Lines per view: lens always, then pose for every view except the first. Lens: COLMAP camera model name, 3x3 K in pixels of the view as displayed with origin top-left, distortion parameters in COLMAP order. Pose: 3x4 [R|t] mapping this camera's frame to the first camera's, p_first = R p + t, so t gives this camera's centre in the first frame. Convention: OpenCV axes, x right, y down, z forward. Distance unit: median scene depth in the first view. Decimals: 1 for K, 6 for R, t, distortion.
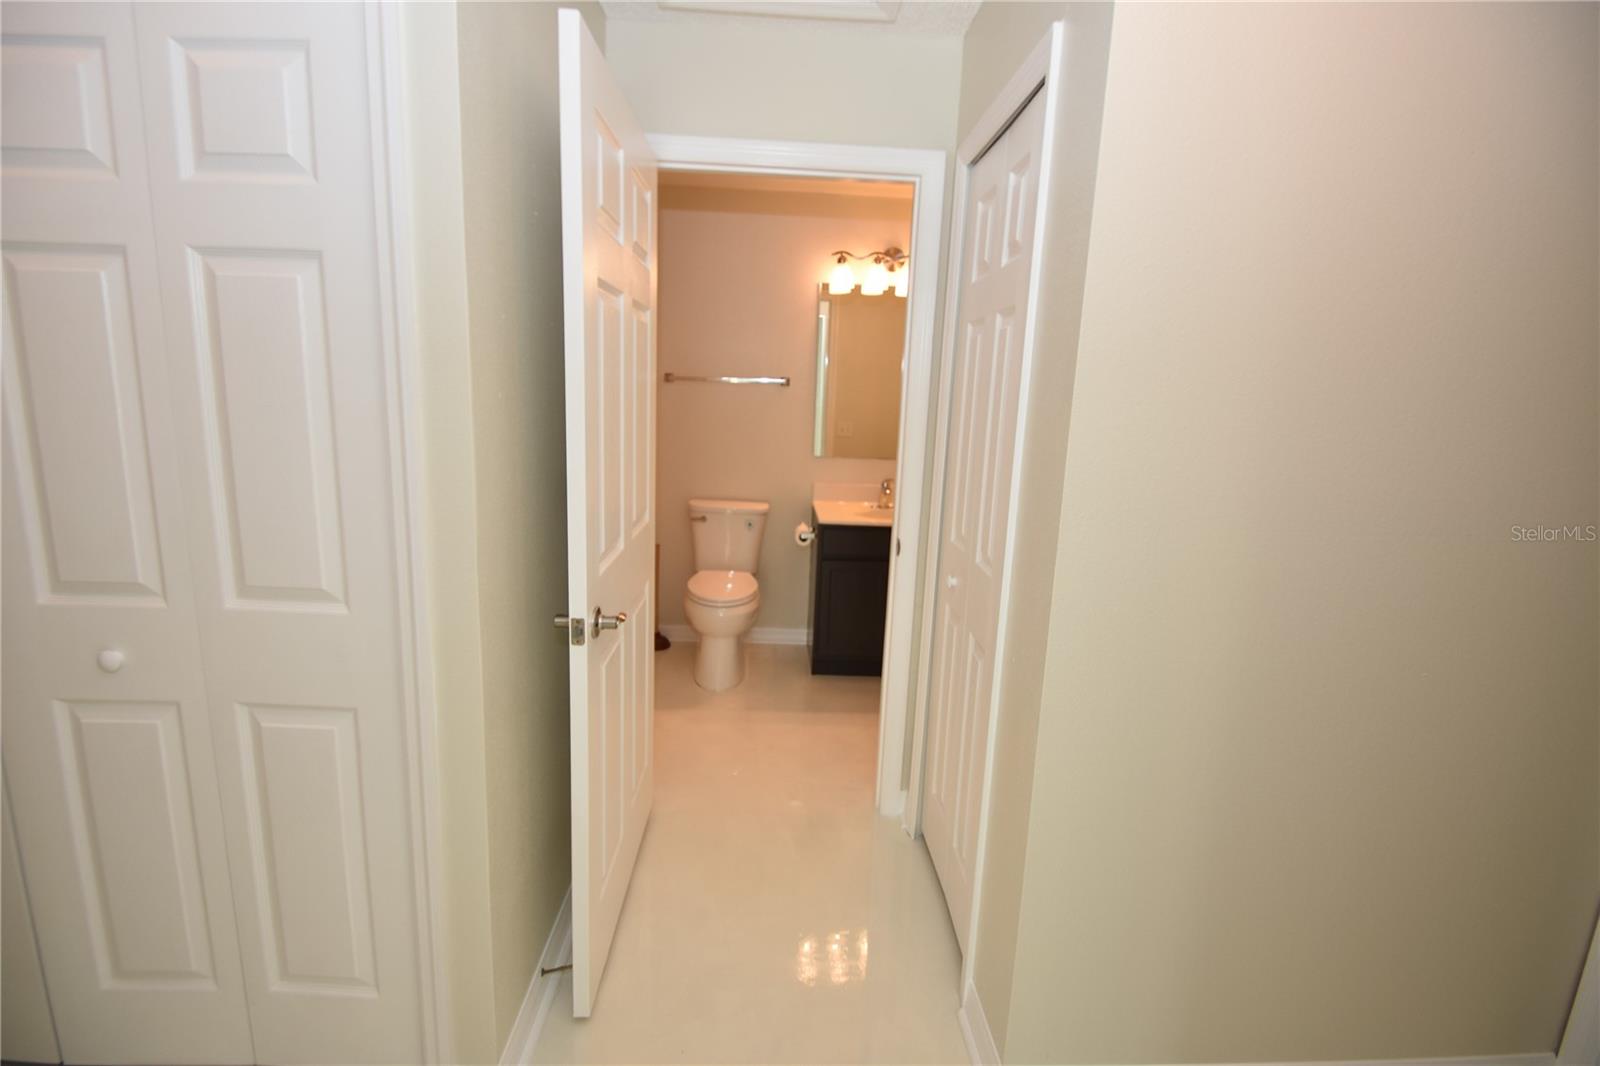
lens RADIAL K [[699.5, 0, 800.7], [0, 699.5, 511.6], [0, 0, 1]] dist [0.003433, -0.008082]
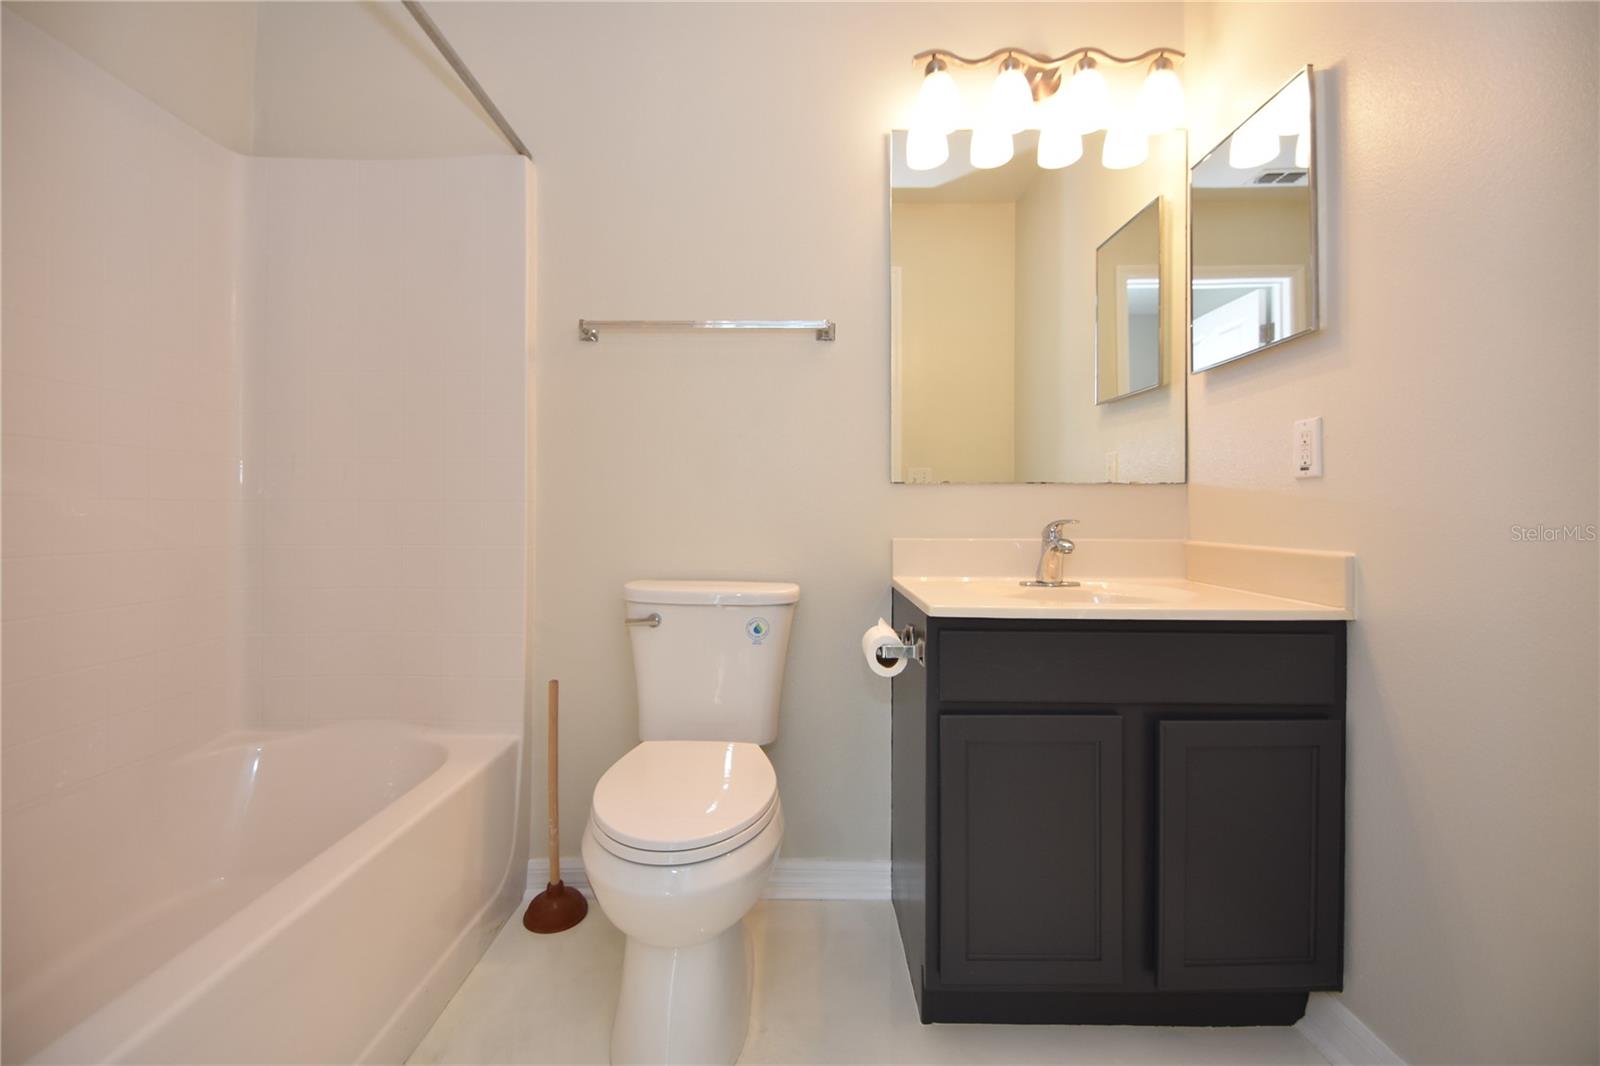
lens RADIAL K [[699.5, 0, 798.1], [0, 699.5, 505.8], [0, 0, 1]] dist [0.003433, -0.008082]
pose [[0.998569, -0.037343, -0.038288, -0.028225], [0.029813, 0.982993, -0.181209, 0.023532], [0.044404, 0.179809, 0.982699, 0.574088]]
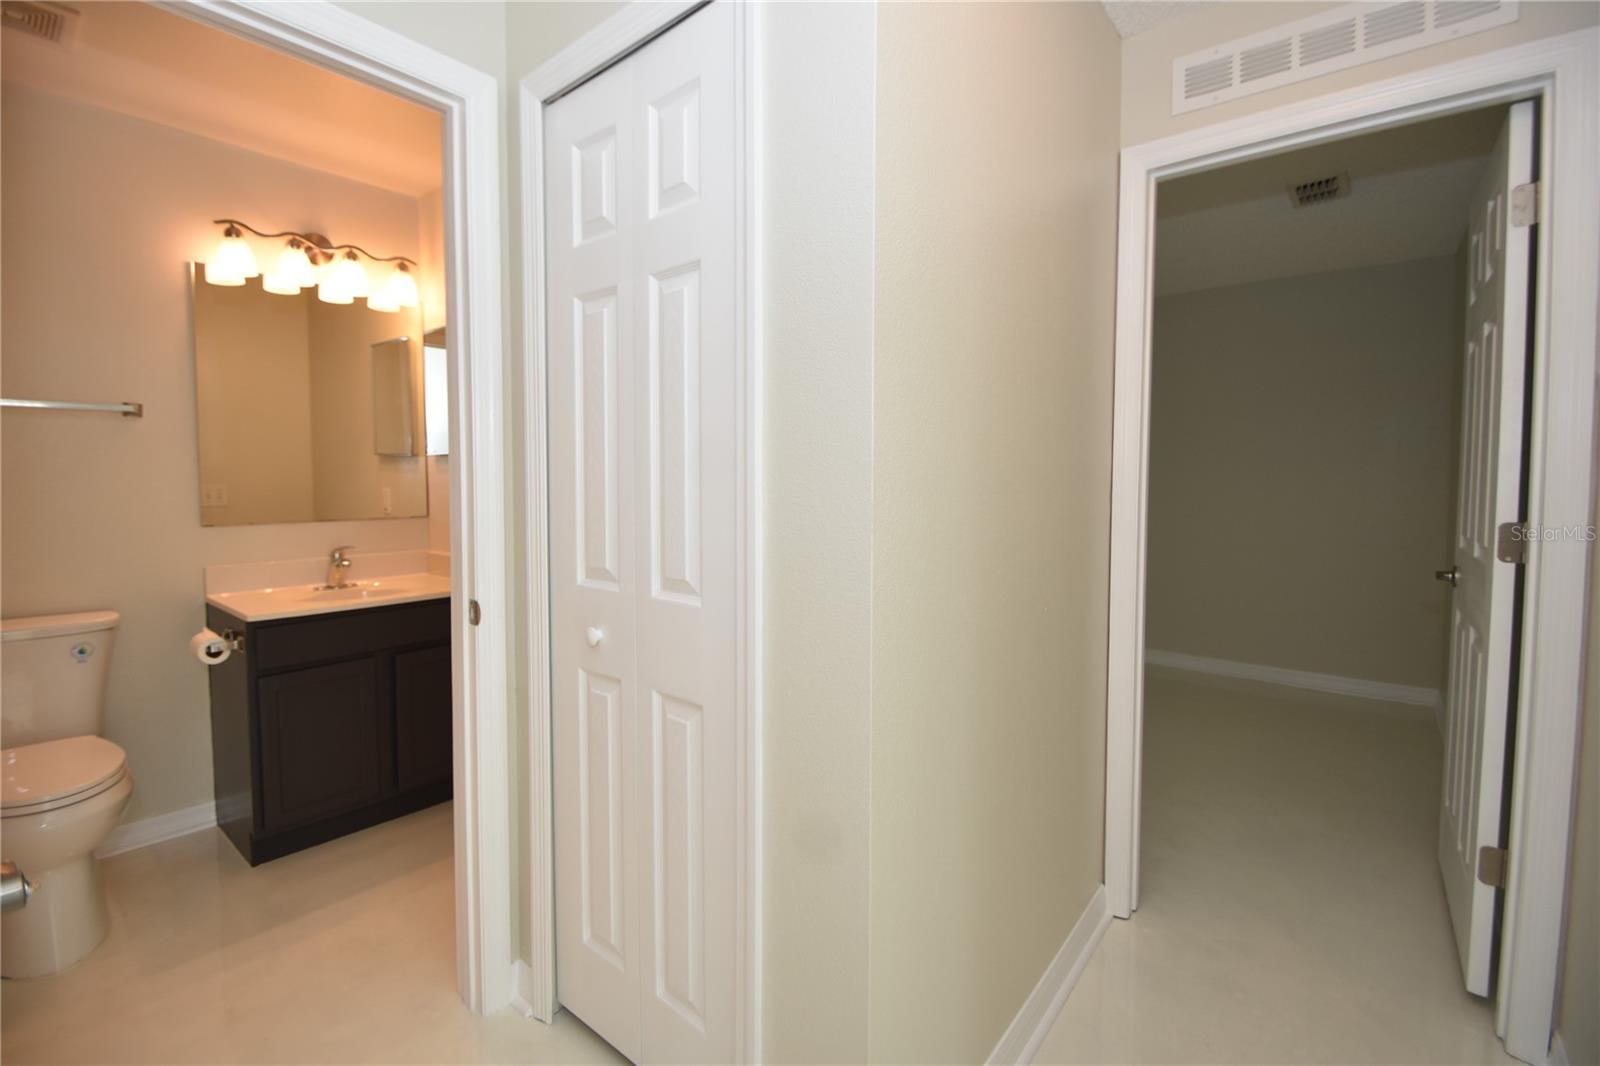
lens RADIAL K [[699.5, 0, 785.6], [0, 699.5, 512.7], [0, 0, 1]] dist [0.003433, -0.008082]
pose [[0.666125, -0.076678, 0.741888, -0.106846], [0.154641, 0.987285, -0.036808, 0.017238], [-0.729633, 0.139245, 0.669512, 0.191029]]
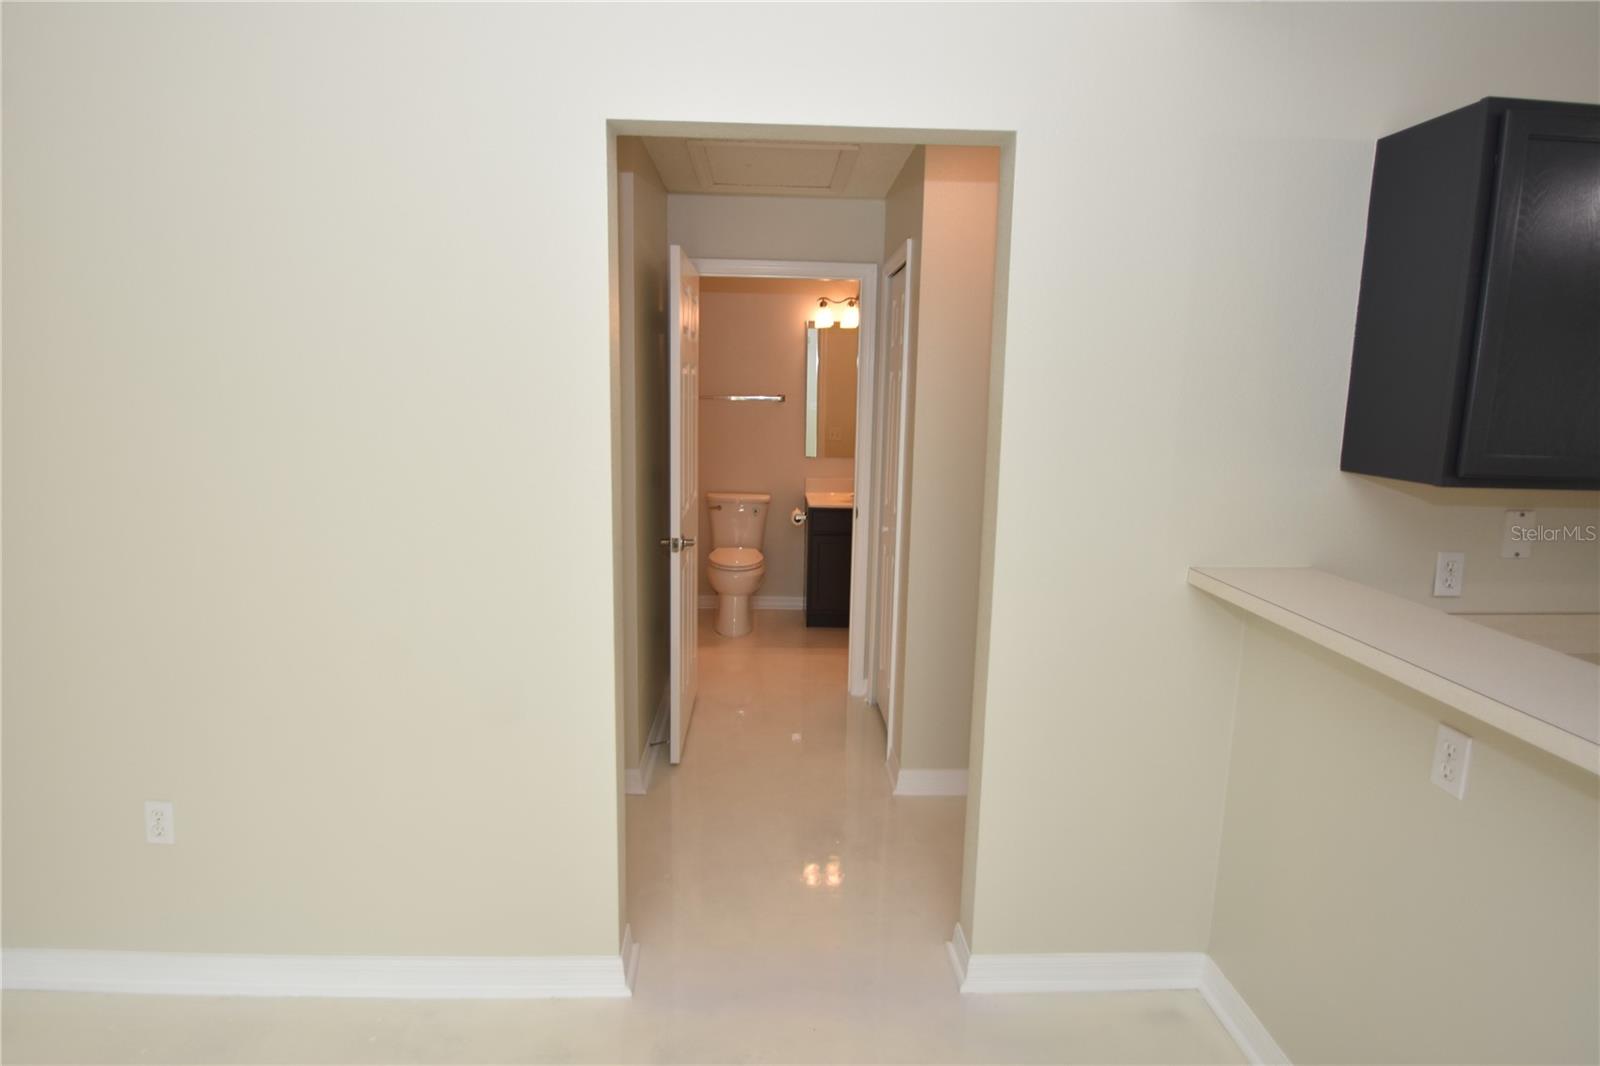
lens RADIAL K [[818.1, 0, 801.3], [0, 818.1, 518.2], [0, 0, 1]] dist [-0.010616, -0.005281]
pose [[0.999811, -0.019171, -0.003333, 0.015828], [0.019134, 0.999759, -0.010787, 0.051014], [0.003539, 0.010721, 0.999936, -0.505393]]
